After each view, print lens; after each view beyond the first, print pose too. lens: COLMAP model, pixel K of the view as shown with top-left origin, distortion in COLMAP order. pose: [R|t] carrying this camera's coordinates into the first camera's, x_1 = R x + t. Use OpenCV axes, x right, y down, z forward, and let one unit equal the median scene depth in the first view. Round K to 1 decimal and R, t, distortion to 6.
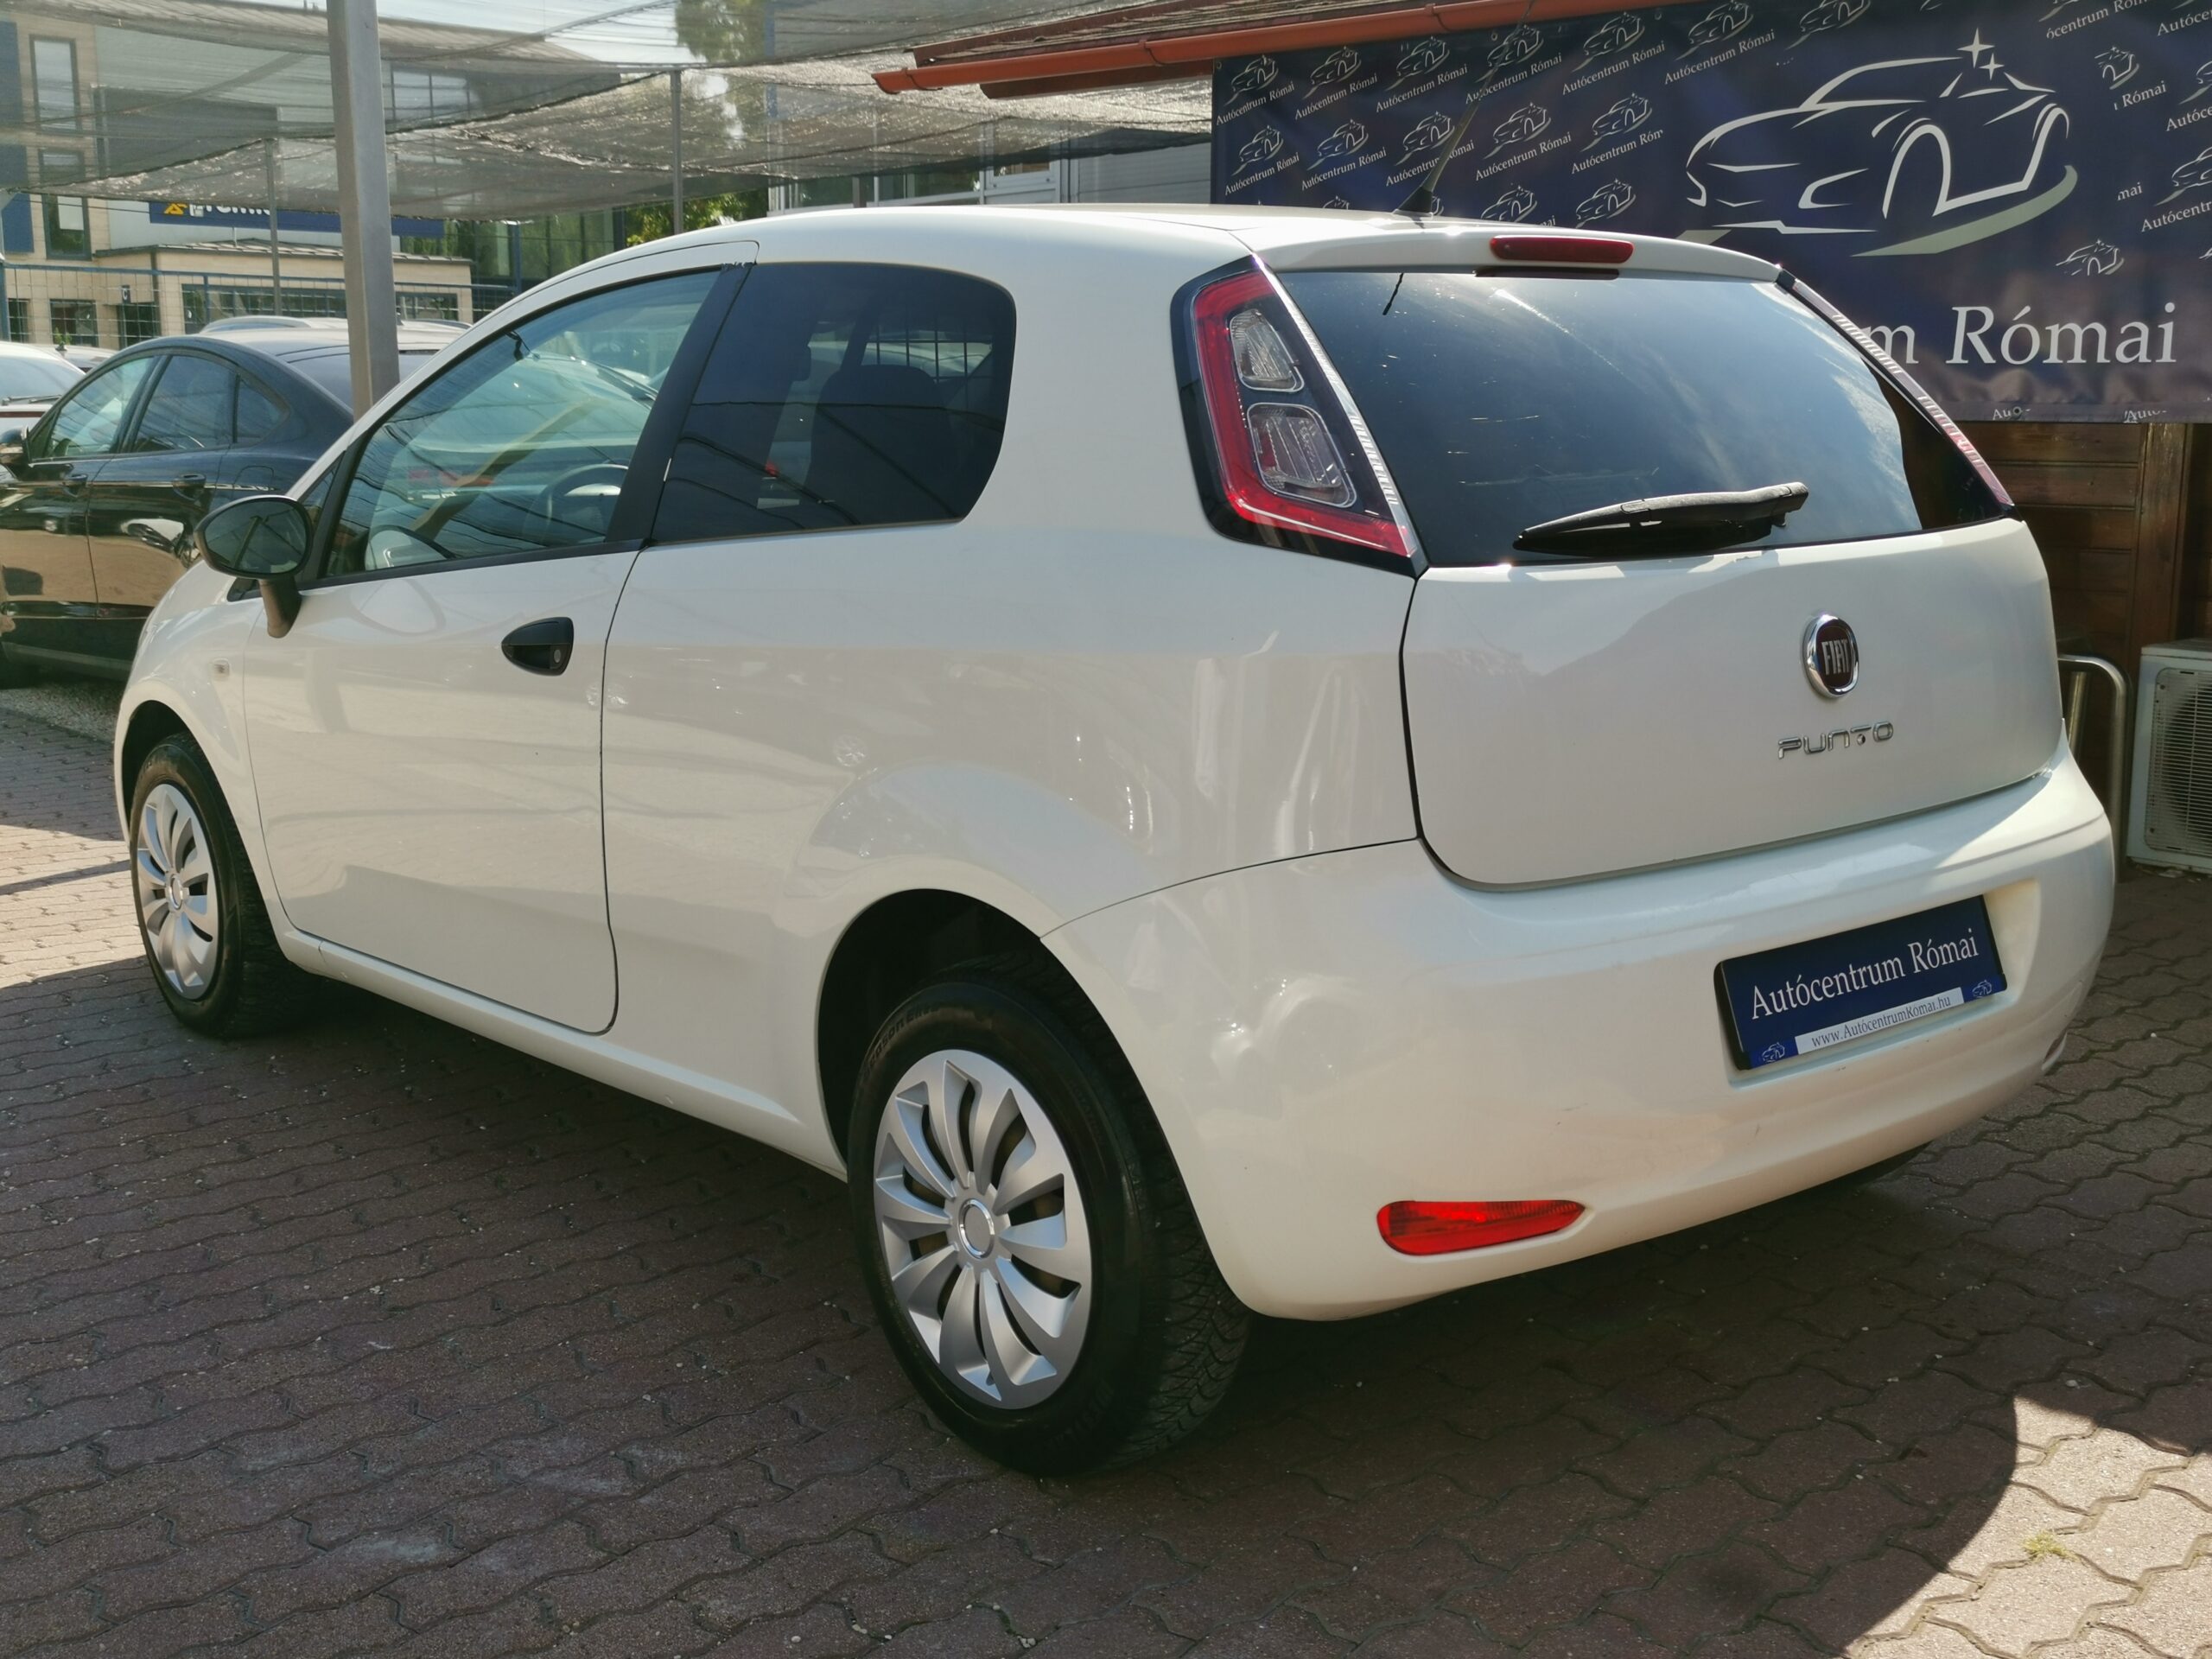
lens RADIAL K [[2527.3, 0, 1121.1], [0, 2527.3, 817.4], [0, 0, 1]] dist [0.029723, 0.000000]
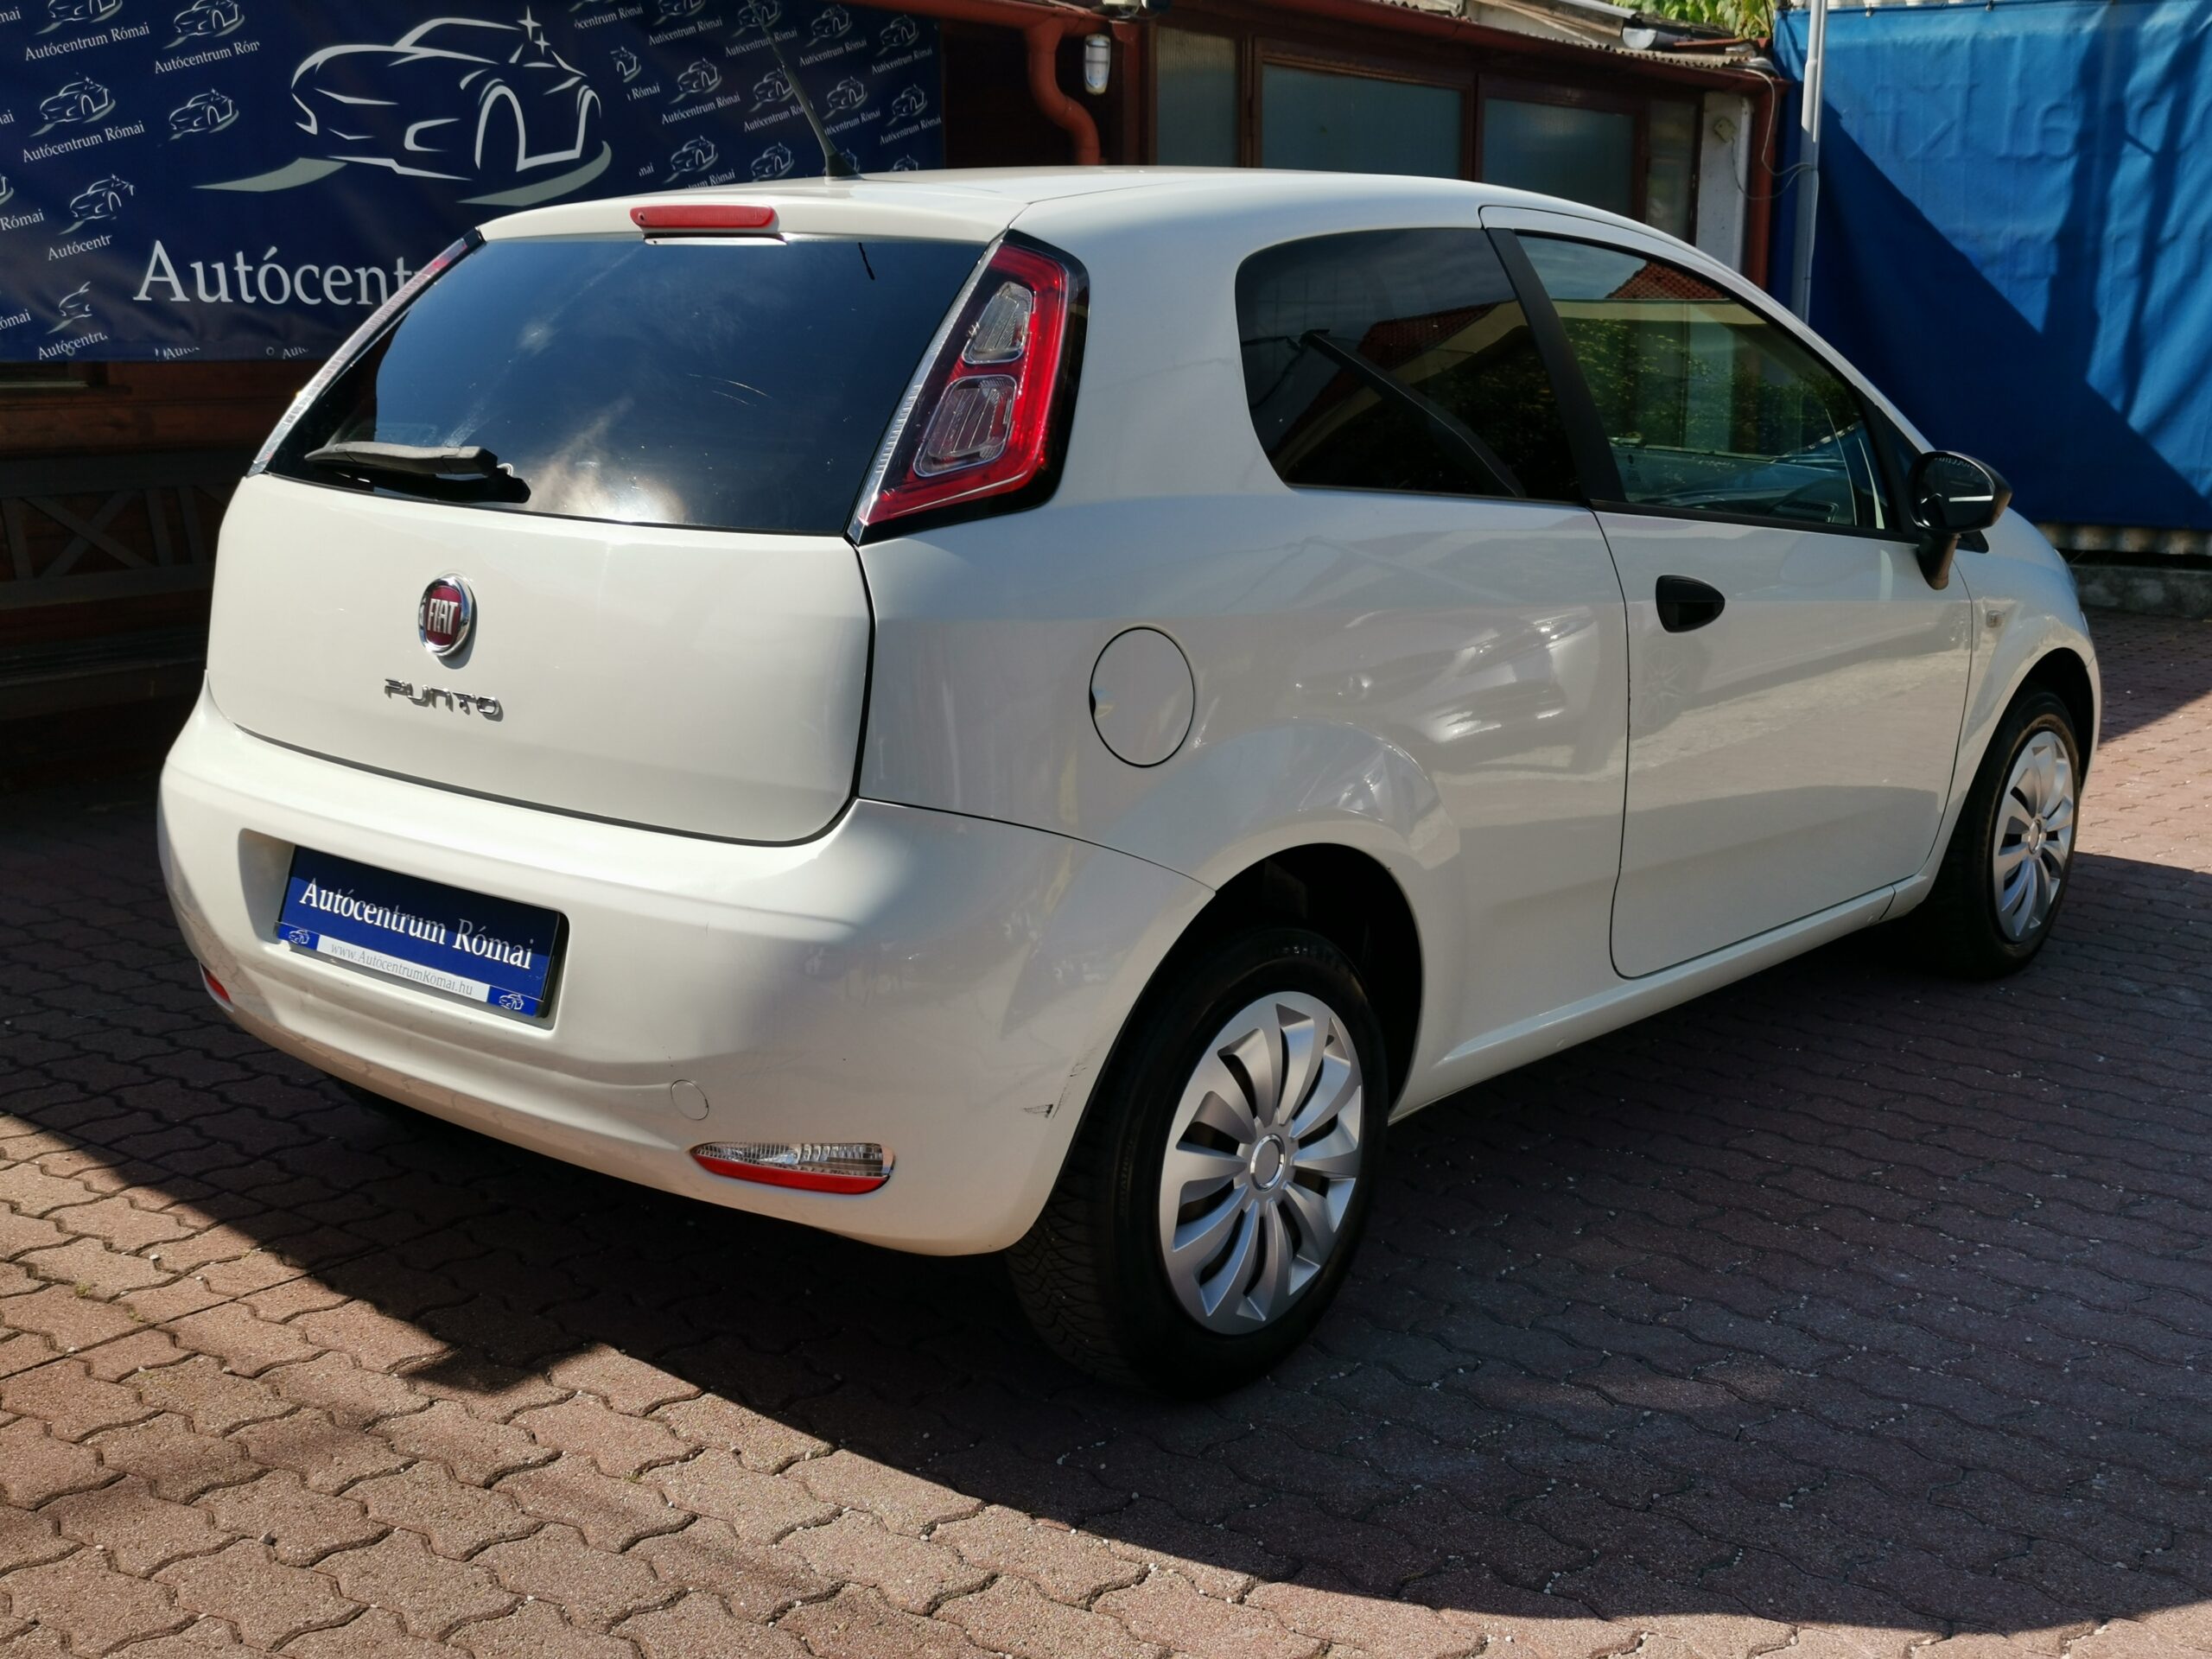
lens RADIAL K [[2527.3, 0, 1125.1], [0, 2527.3, 838.0], [0, 0, 1]] dist [0.029723, 0.000000]
pose [[-0.181008, -0.202557, 0.962396, -0.842445], [0.148877, 0.961640, 0.230399, -0.176936], [-0.972148, 0.184983, -0.143908, 0.968339]]
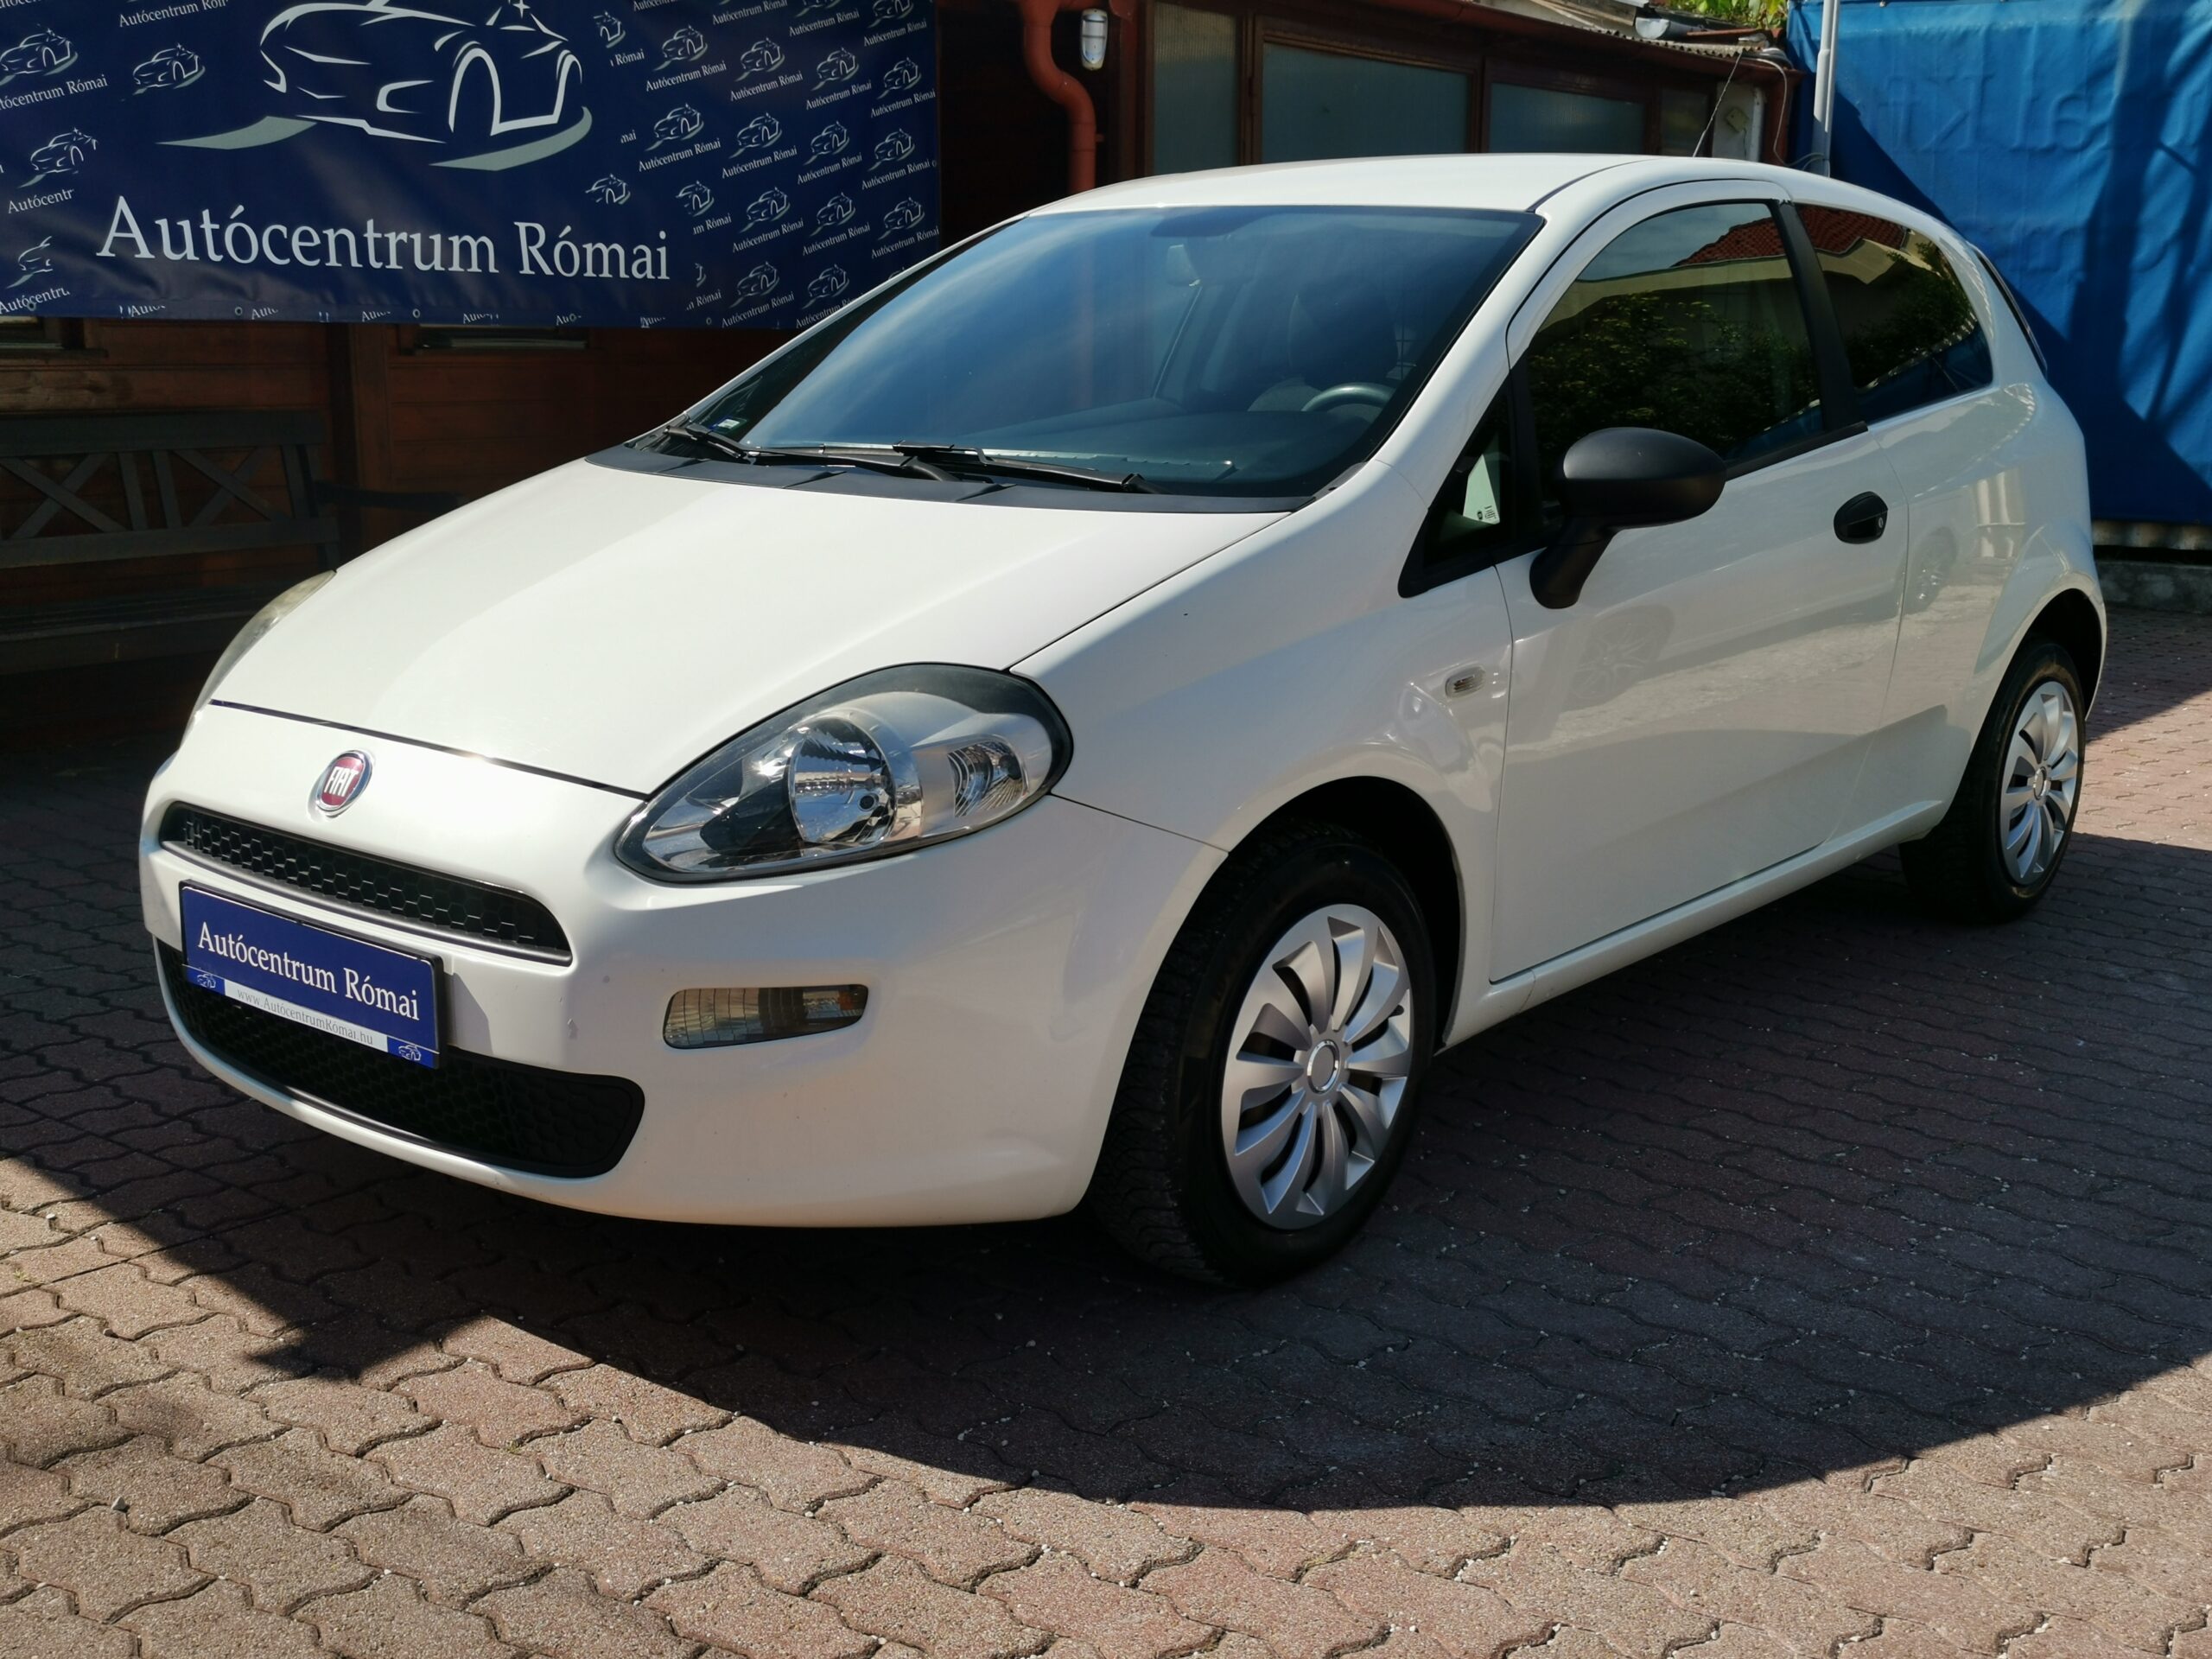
lens RADIAL K [[2527.3, 0, 1094.2], [0, 2527.3, 826.1], [0, 0, 1]] dist [0.029723, 0.000000]
pose [[-0.166266, -0.204884, 0.964561, -0.831104], [0.141881, 0.963028, 0.229015, -0.166900], [-0.975820, 0.174931, -0.131050, 0.955049]]
